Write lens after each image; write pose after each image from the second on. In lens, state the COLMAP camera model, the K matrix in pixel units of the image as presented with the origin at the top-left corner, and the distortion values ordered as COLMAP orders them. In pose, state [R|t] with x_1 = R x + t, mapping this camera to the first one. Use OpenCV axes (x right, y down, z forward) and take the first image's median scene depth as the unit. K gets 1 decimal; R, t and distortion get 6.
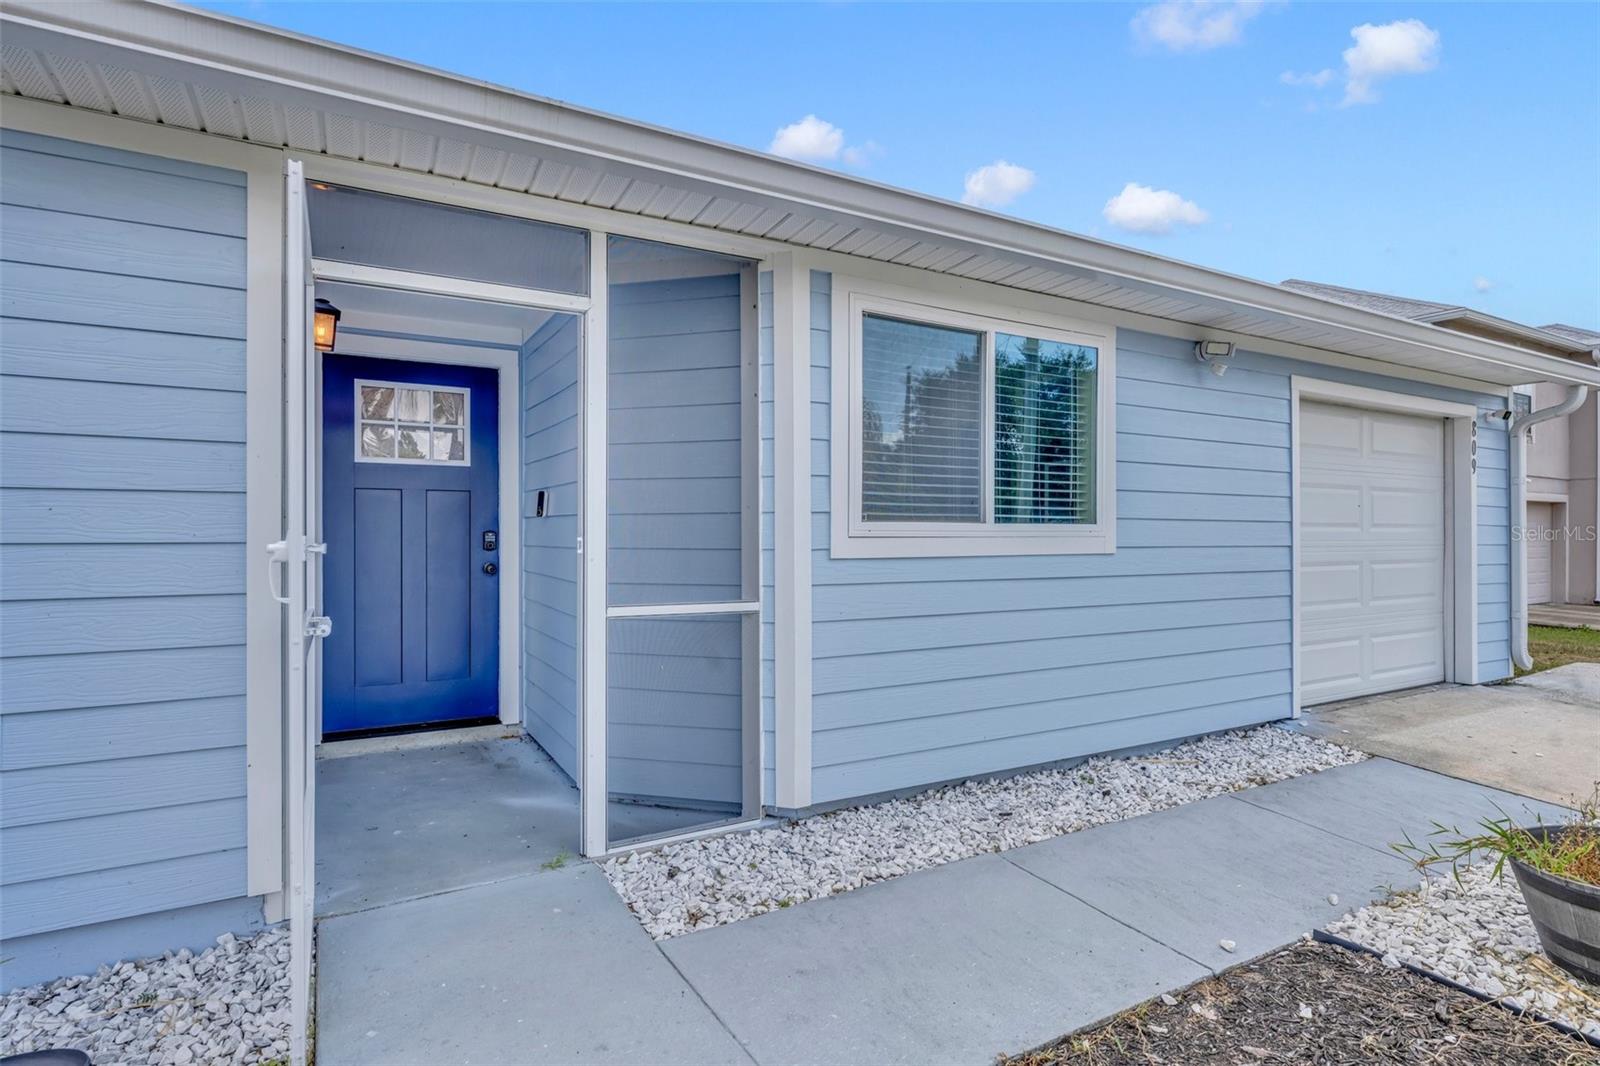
lens RADIAL K [[827.2, 0, 800.2], [0, 827.2, 539.8], [0, 0, 1]] dist [0.001088, 0.000113]
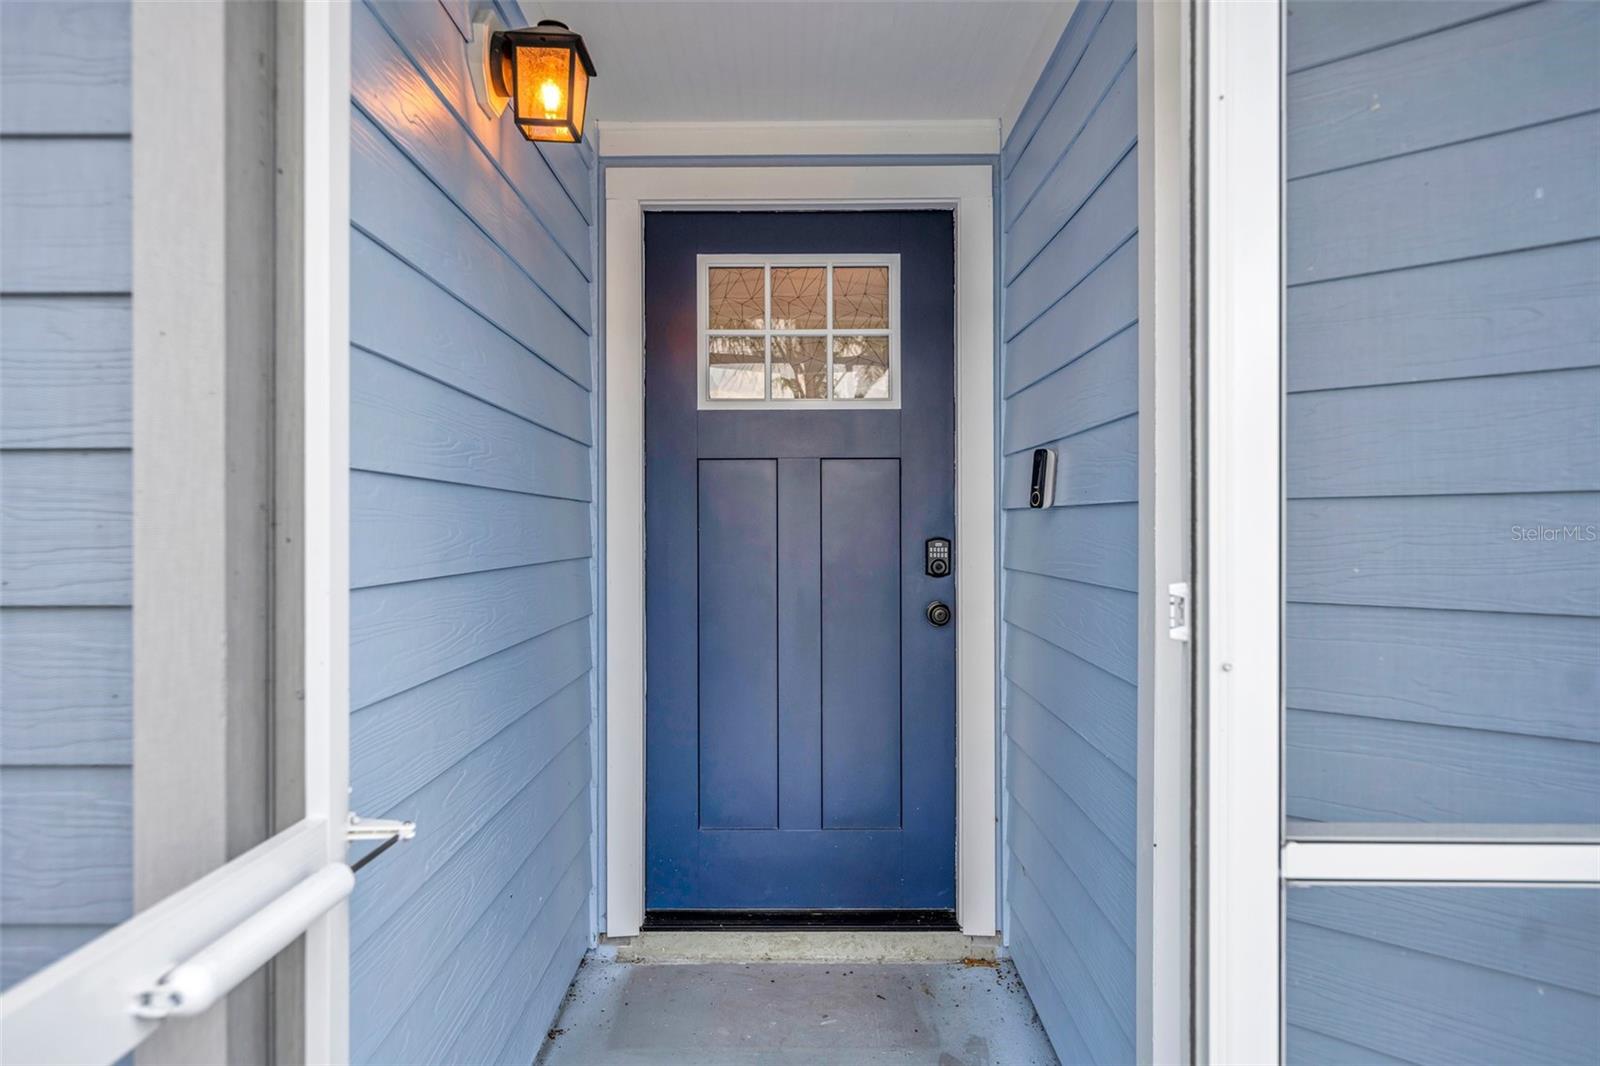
lens RADIAL K [[1080.0, 0, 792.6], [0, 1080.0, 533.8], [0, 0, 1]] dist [-0.004516, -0.001166]
pose [[0.864646, -0.002002, -0.502377, -0.127065], [0.001788, 0.999998, -0.000907, -0.012568], [0.502378, -0.000114, 0.864648, 0.402379]]
